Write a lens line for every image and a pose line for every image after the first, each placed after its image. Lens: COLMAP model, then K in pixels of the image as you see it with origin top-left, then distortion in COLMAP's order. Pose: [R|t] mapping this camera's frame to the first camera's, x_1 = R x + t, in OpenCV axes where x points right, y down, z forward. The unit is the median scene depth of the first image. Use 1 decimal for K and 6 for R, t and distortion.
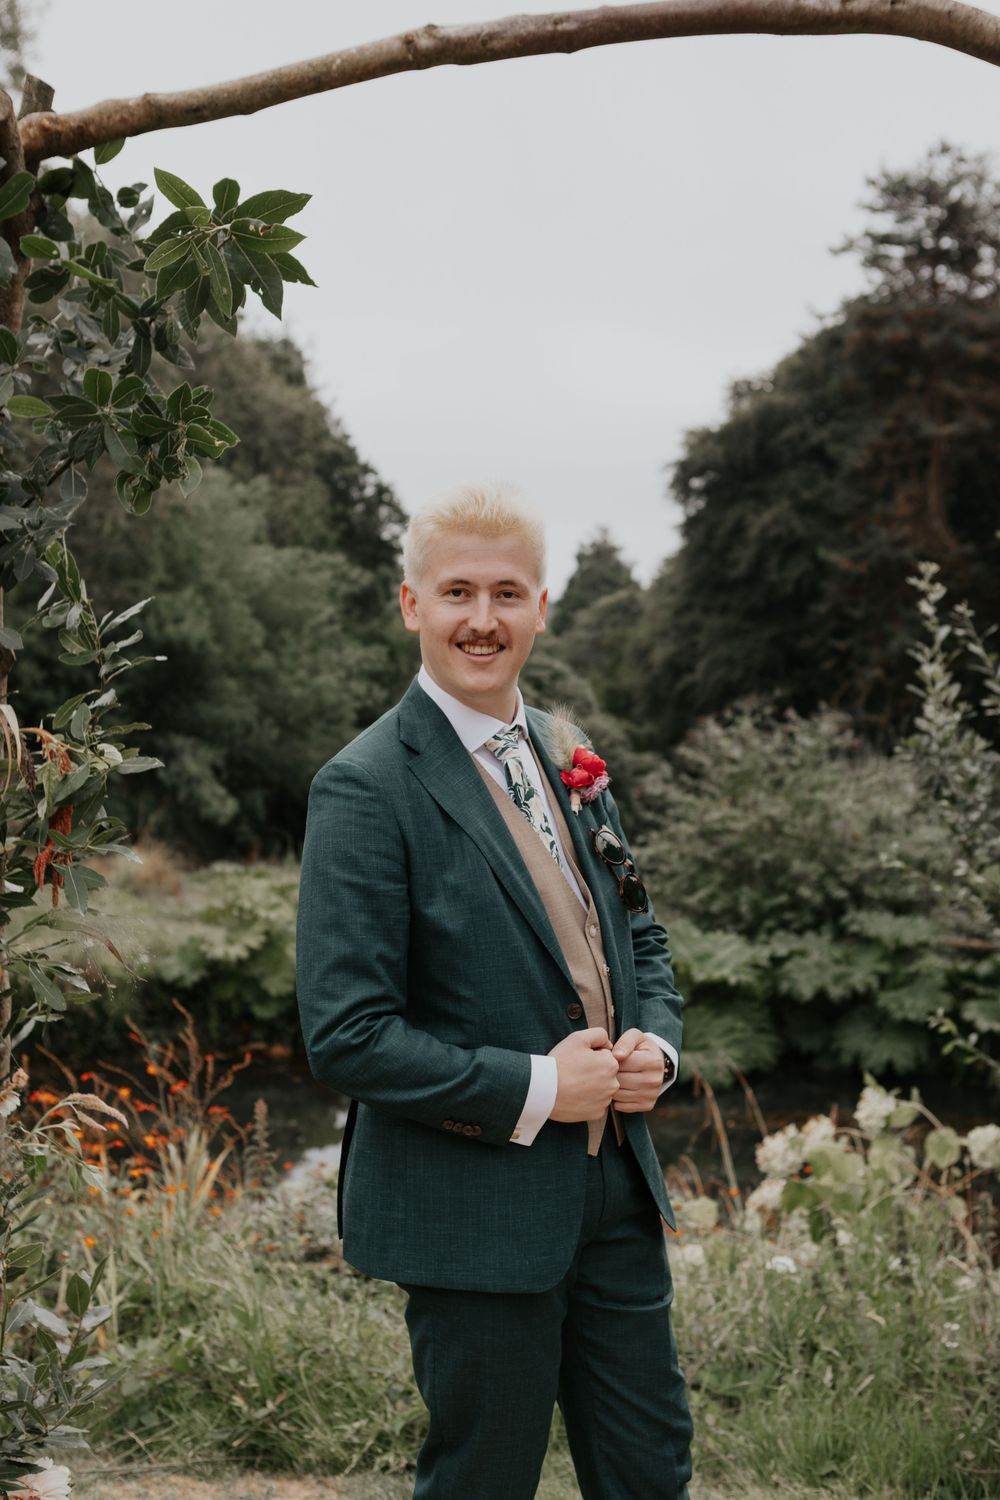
lens RADIAL K [[1850.1, 0, 500.0], [0, 1850.1, 750.0], [0, 0, 1]] dist [-0.056451, -0.020457]
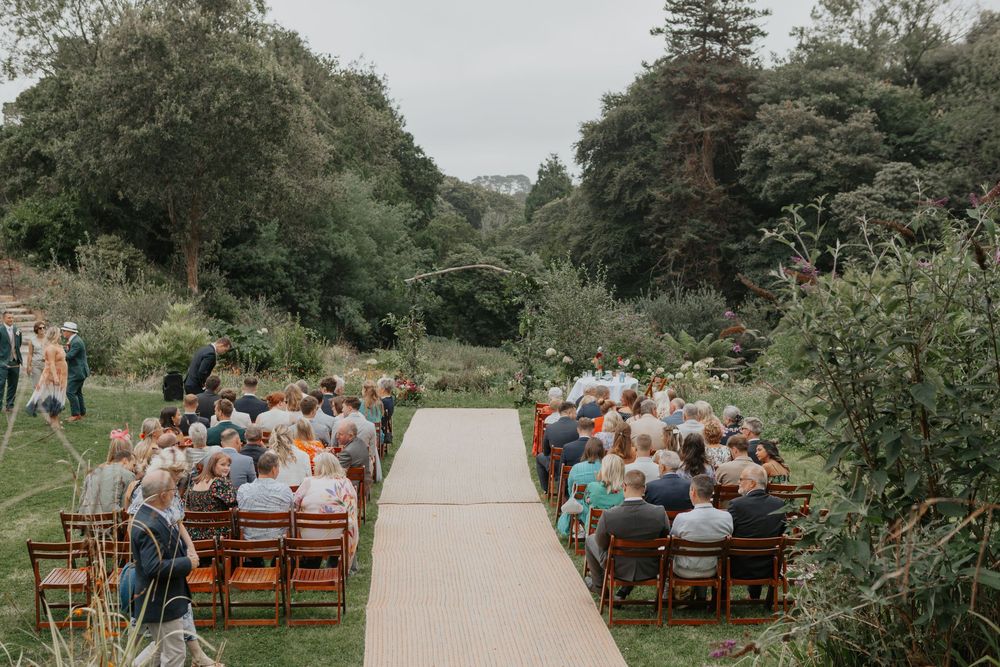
lens RADIAL K [[1233.4, 0, 500.0], [0, 1233.4, 333.5], [0, 0, 1]] dist [-0.056451, -0.020457]
pose [[0.999630, -0.027008, -0.003273, 0.014950], [0.027122, 0.998741, 0.042200, -0.013718], [0.002129, -0.042273, 0.999104, -0.344268]]
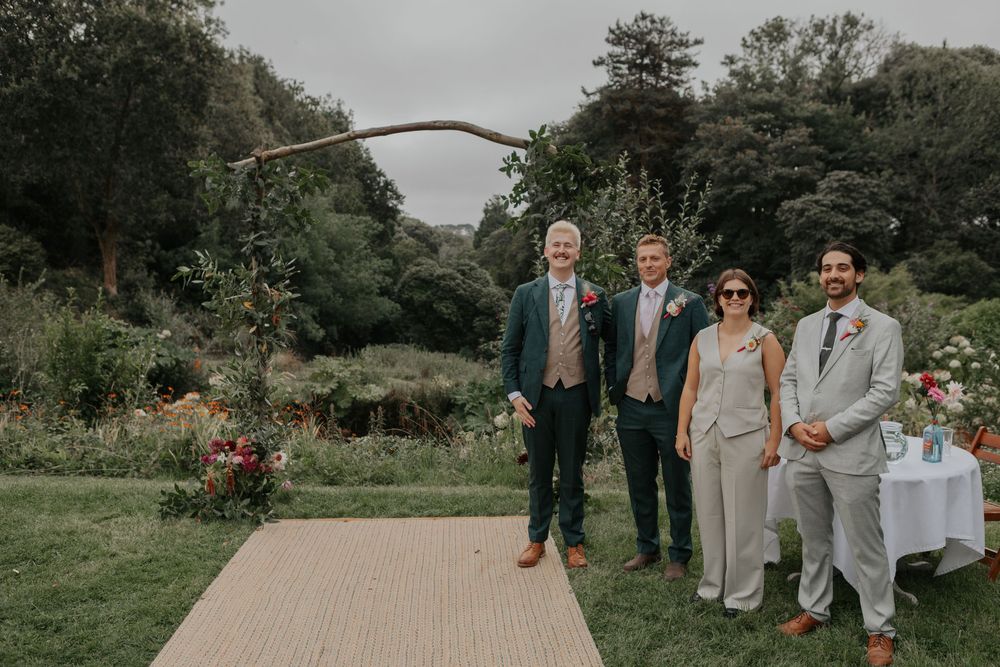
lens RADIAL K [[903.6, 0, 500.0], [0, 903.6, 333.5], [0, 0, 1]] dist [0.009872, 0.002642]
pose [[0.998161, -0.035328, 0.049254, 0.009327], [0.033766, 0.998912, 0.032180, 0.002219], [-0.050337, -0.030458, 0.998268, -0.060382]]
